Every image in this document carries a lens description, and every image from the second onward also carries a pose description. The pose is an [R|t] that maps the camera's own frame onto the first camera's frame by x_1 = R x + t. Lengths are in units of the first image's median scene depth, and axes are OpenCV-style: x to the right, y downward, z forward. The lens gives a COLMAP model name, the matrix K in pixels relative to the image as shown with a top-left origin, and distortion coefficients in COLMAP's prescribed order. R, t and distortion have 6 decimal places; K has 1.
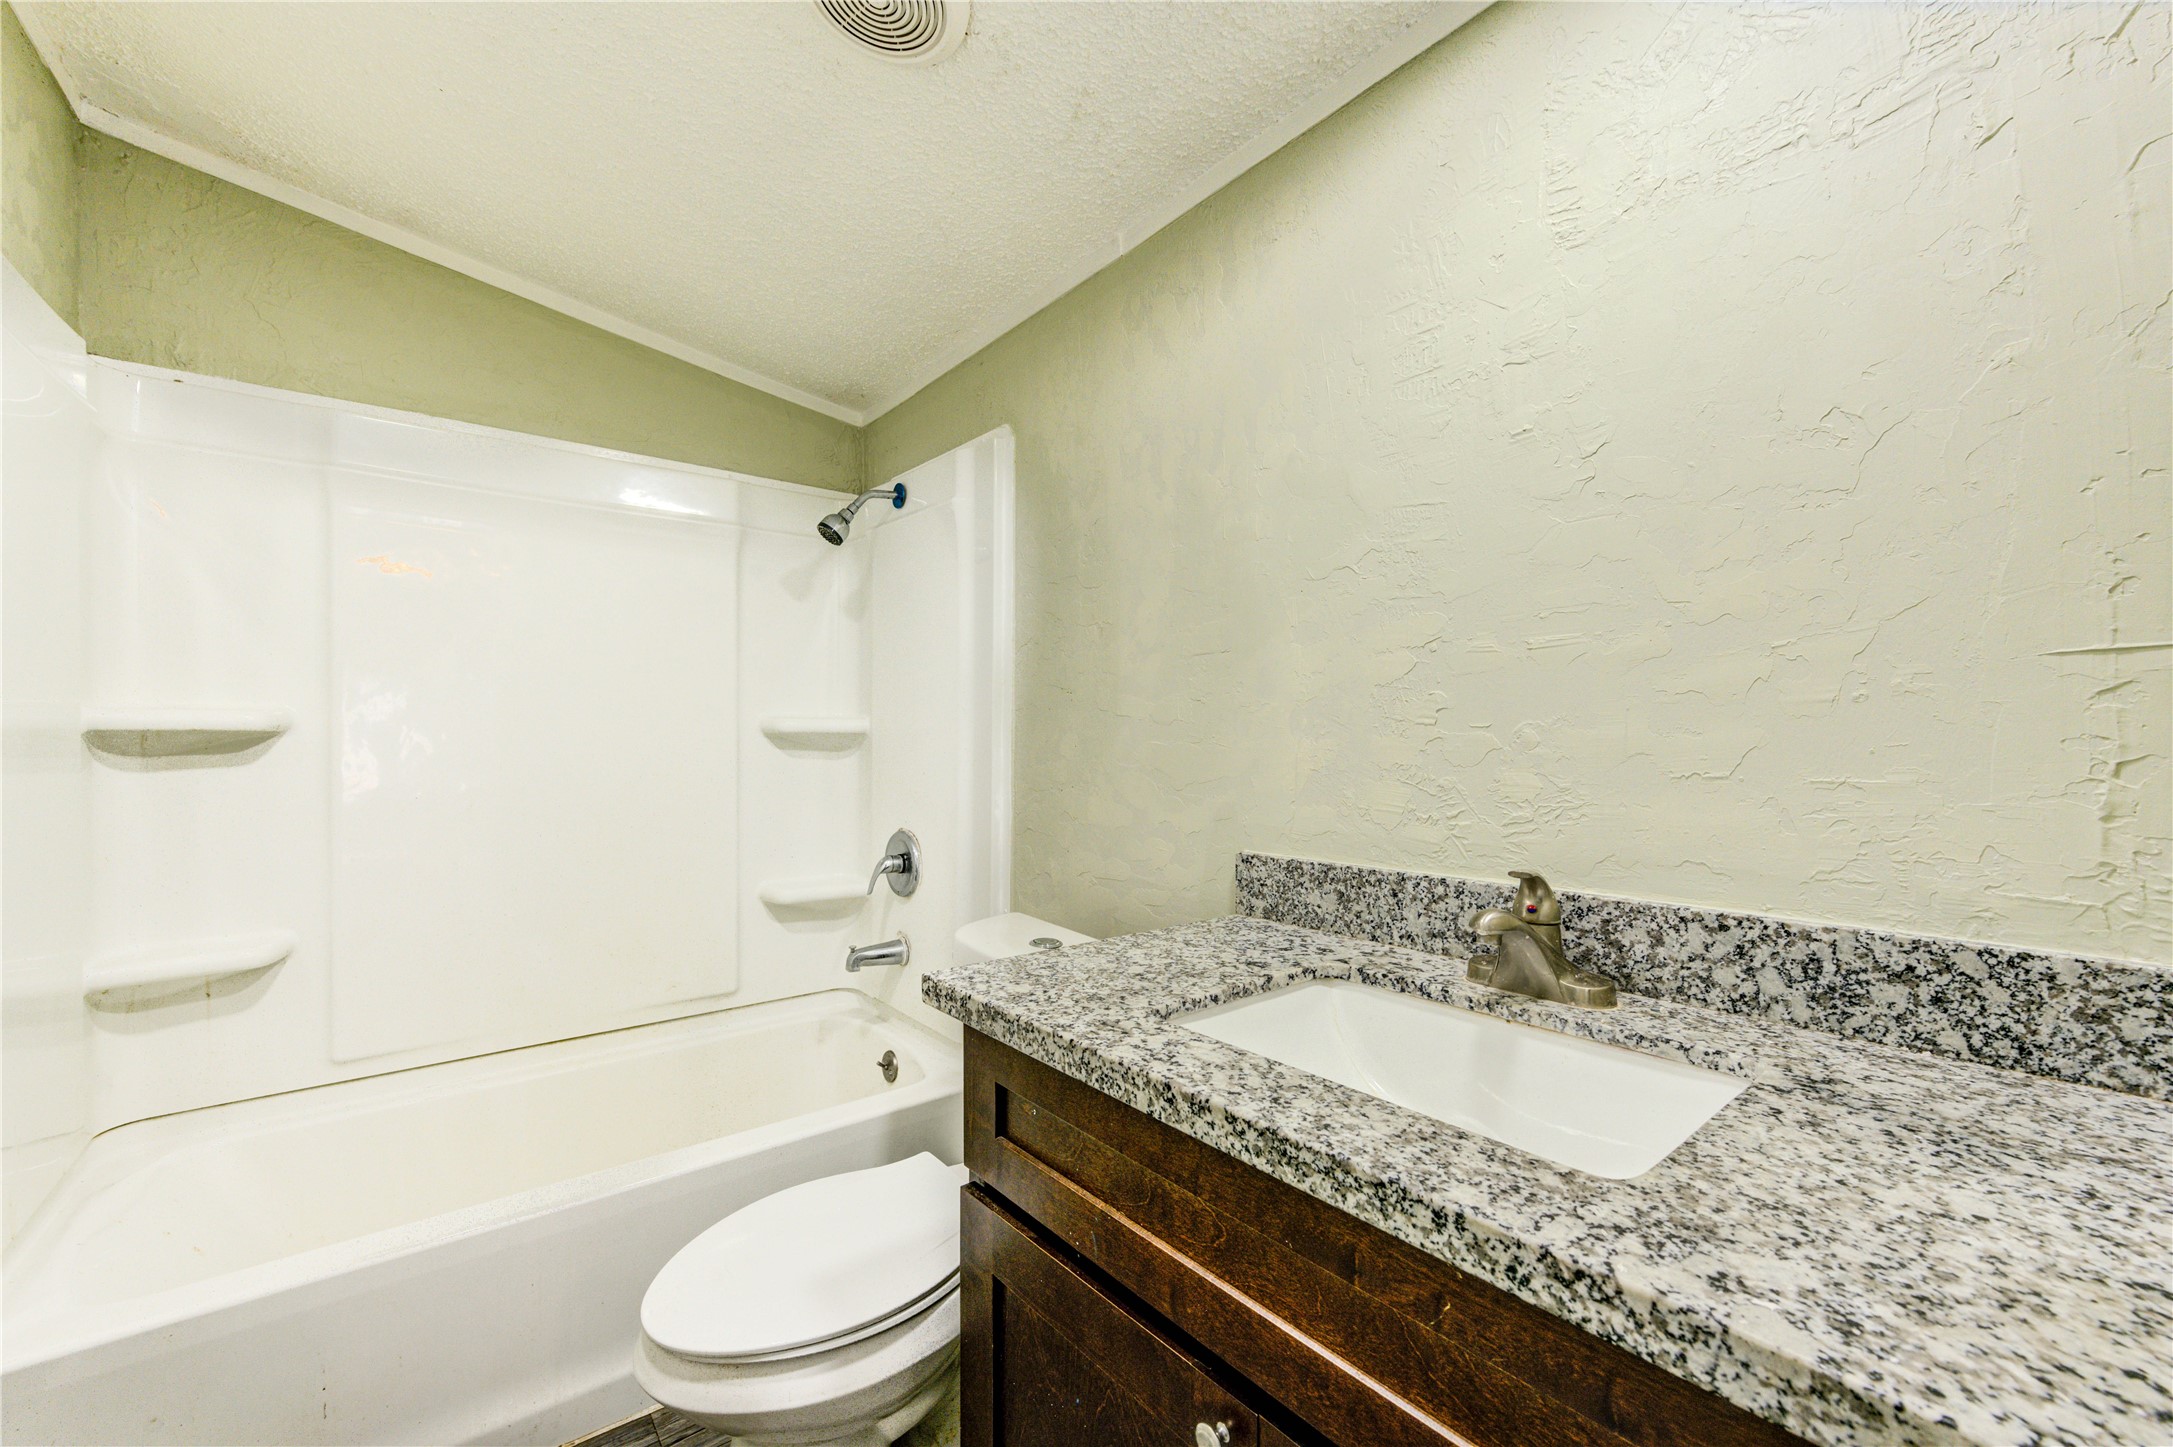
lens RADIAL K [[823.3, 0, 1089.7], [0, 823.3, 749.8], [0, 0, 1]] dist [0.000510, -0.000322]
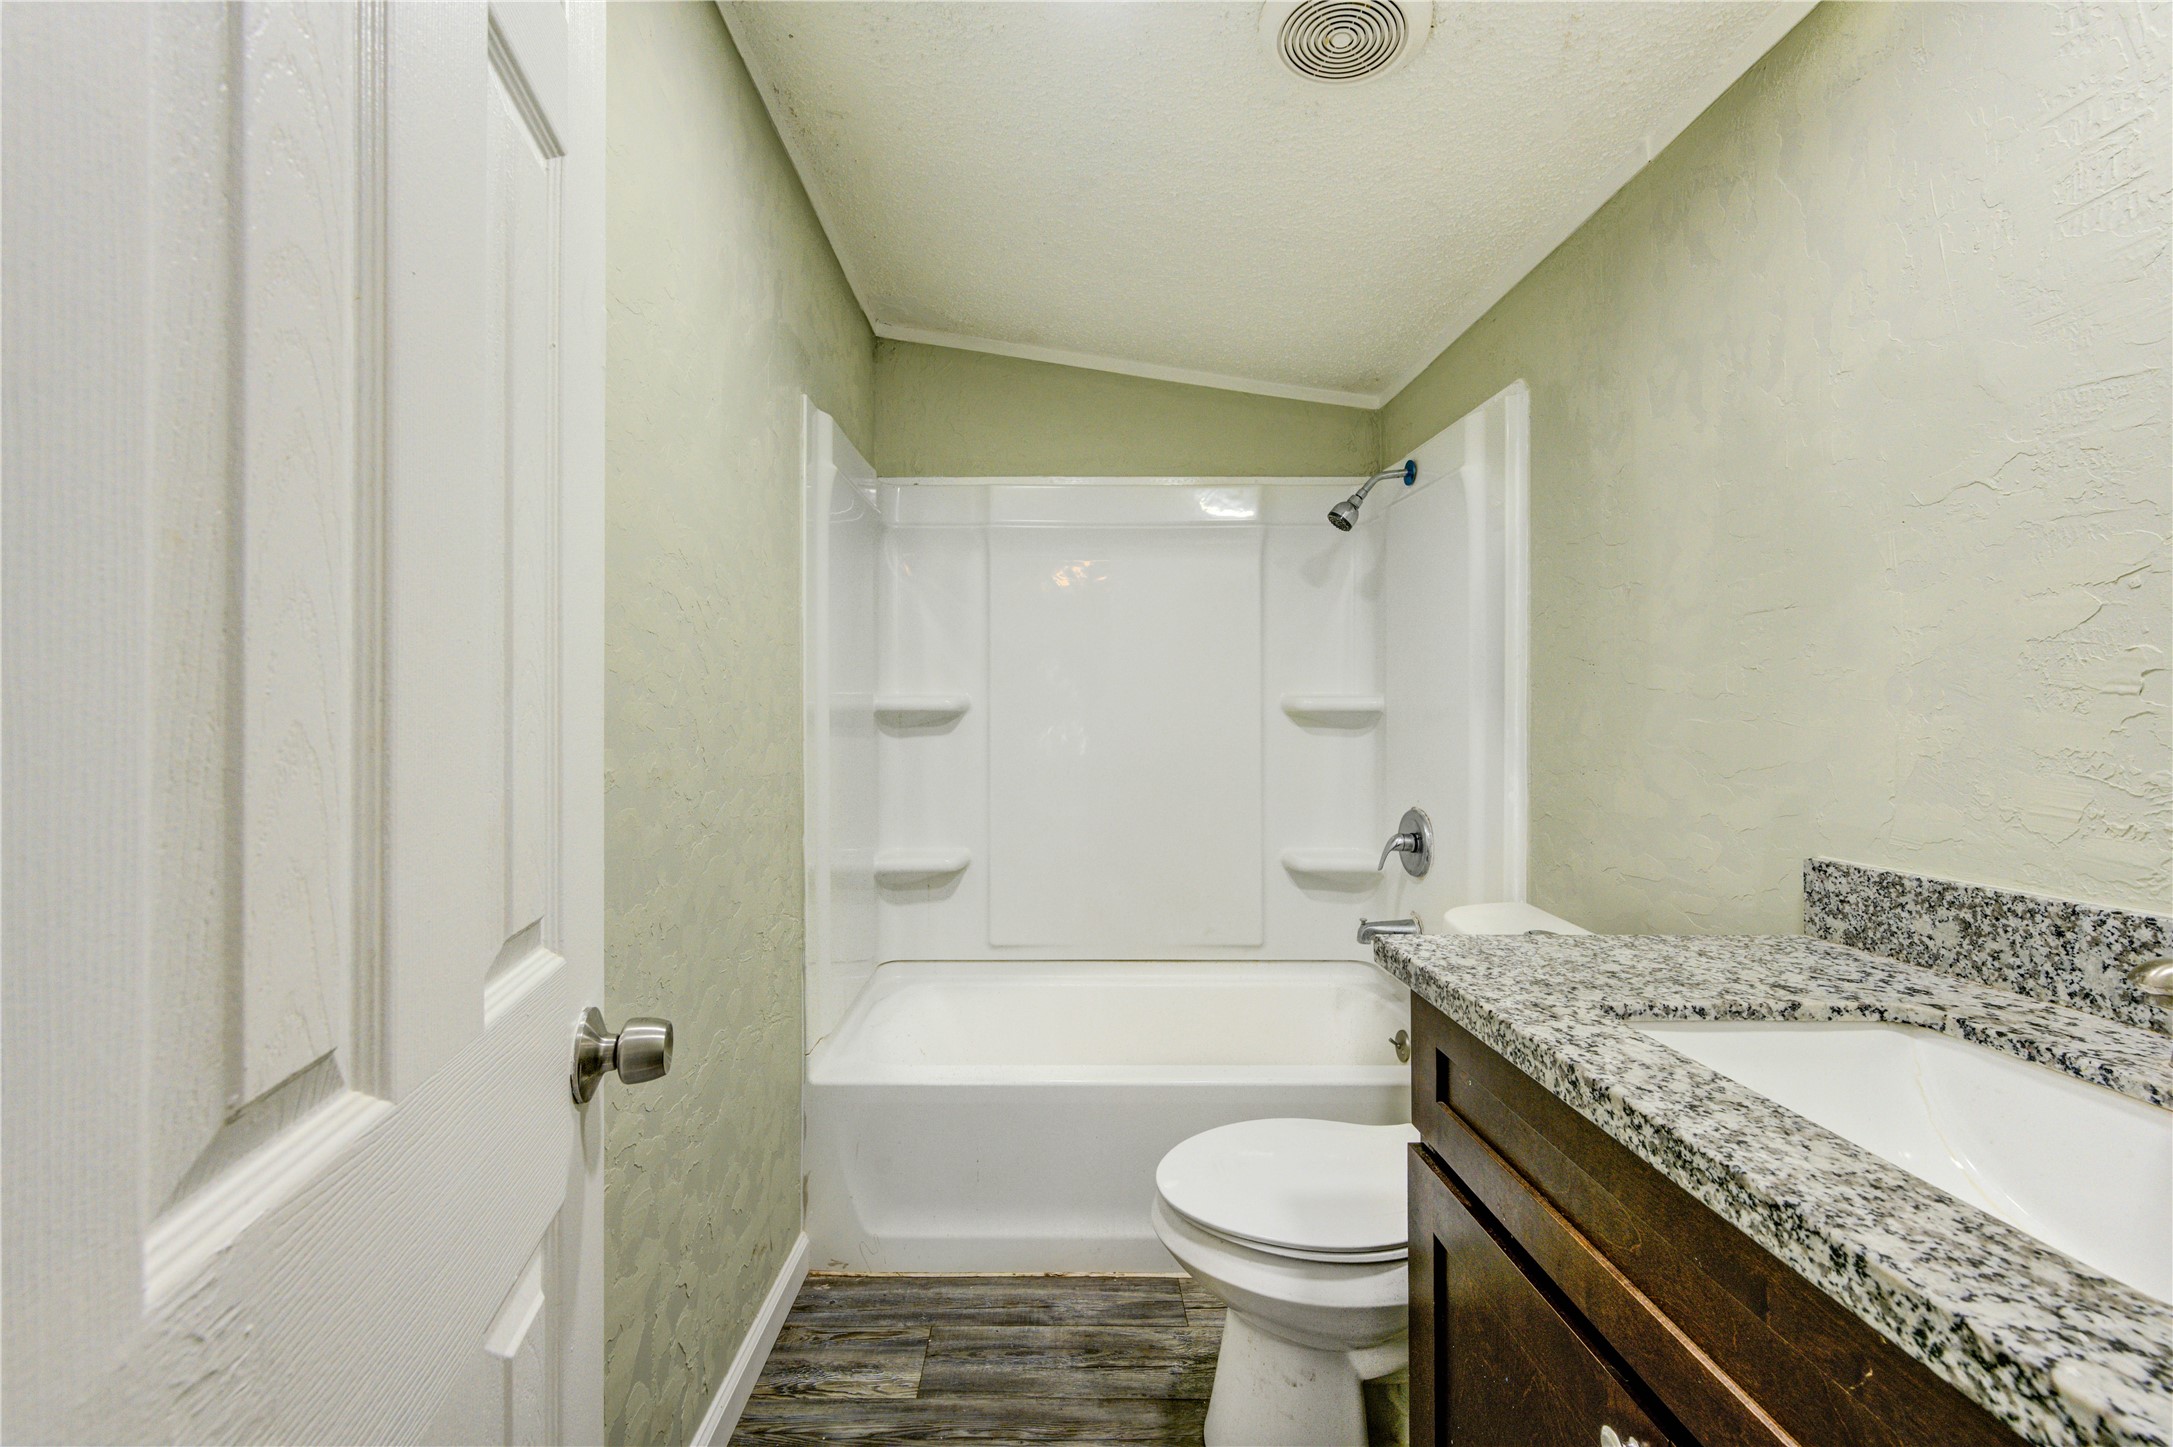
lens RADIAL K [[841.3, 0, 1095.2], [0, 841.3, 732.5], [0, 0, 1]] dist [0.000729, 0.000261]
pose [[0.802848, 0.010152, -0.596097, 0.165179], [-0.007700, 0.999948, 0.006659, 0.004565], [0.596134, -0.000756, 0.802884, -0.101642]]
